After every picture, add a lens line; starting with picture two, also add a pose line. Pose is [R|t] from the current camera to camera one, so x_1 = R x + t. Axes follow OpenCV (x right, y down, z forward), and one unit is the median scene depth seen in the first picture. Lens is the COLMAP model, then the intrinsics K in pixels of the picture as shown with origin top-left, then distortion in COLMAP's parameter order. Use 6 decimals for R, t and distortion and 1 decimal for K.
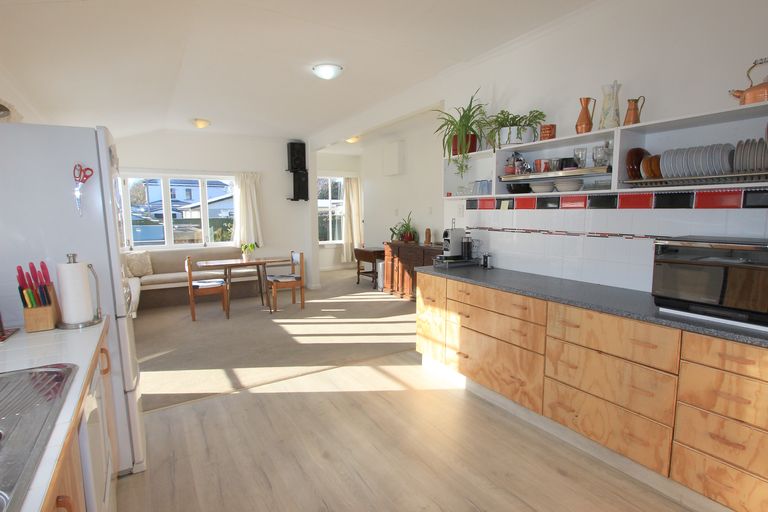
lens RADIAL K [[386.7, 0, 383.5], [0, 386.7, 257.5], [0, 0, 1]] dist [-0.025458, -0.000187]
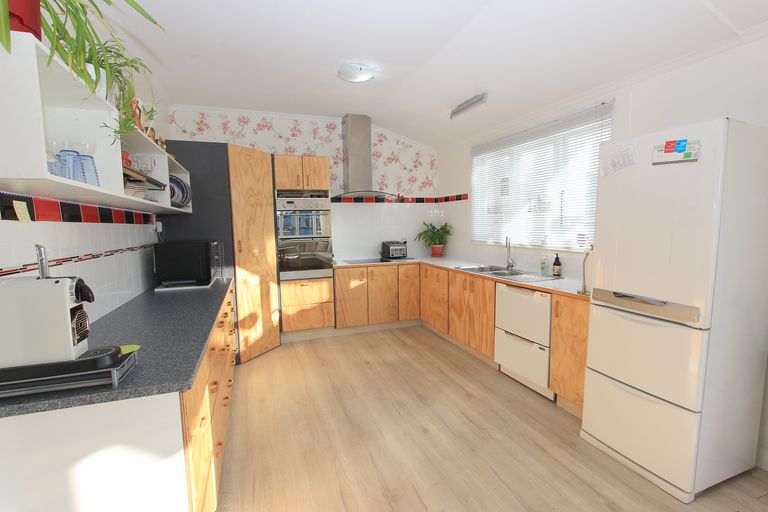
lens RADIAL K [[355.2, 0, 382.7], [0, 355.2, 256.4], [0, 0, 1]] dist [-0.014440, 0.000490]
pose [[-0.979668, 0.001699, 0.200620, -0.230631], [0.044331, 0.977081, 0.208199, -0.214669], [-0.195669, 0.212859, -0.957290, 1.873530]]
